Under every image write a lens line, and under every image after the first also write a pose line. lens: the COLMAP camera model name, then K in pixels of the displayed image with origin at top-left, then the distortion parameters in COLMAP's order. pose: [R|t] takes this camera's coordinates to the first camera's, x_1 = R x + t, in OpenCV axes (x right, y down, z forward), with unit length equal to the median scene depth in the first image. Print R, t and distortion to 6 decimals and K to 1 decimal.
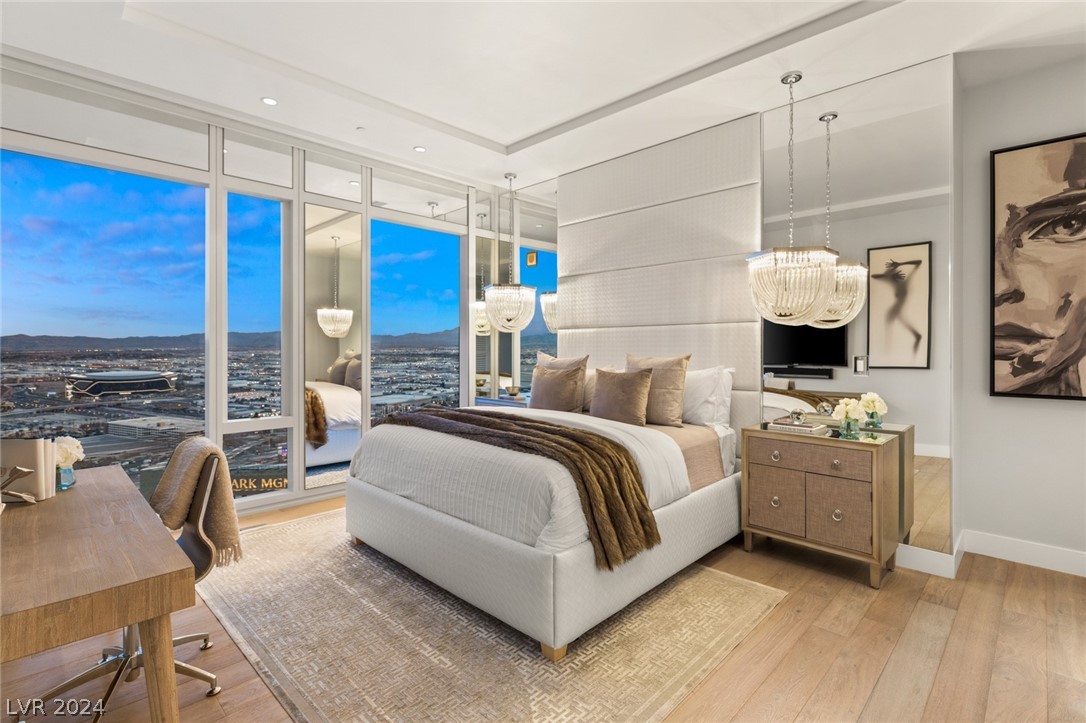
lens RADIAL K [[508.4, 0, 543.0], [0, 508.4, 361.5], [0, 0, 1]] dist [-0.009941, 0.000122]
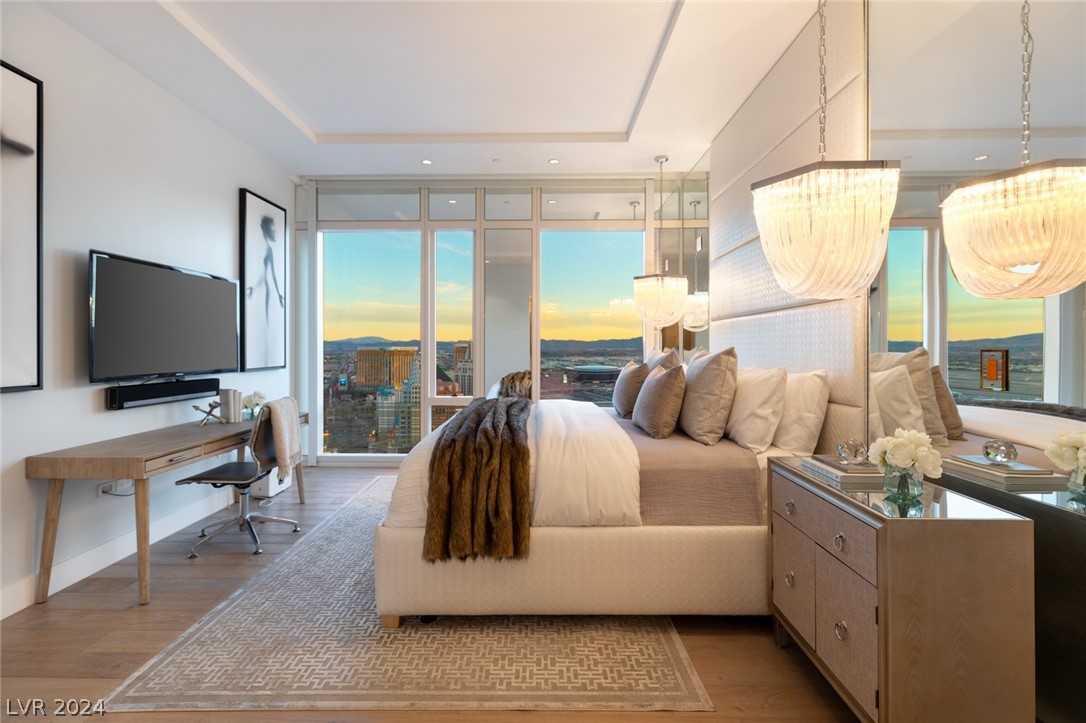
lens RADIAL K [[488.5, 0, 543.0], [0, 488.5, 361.5], [0, 0, 1]] dist [0.001344, 0.000132]
pose [[0.692207, 0.020104, -0.721419, 0.610452], [-0.020032, 0.999762, 0.008640, 0.004215], [0.721421, 0.008471, 0.692445, 0.312955]]
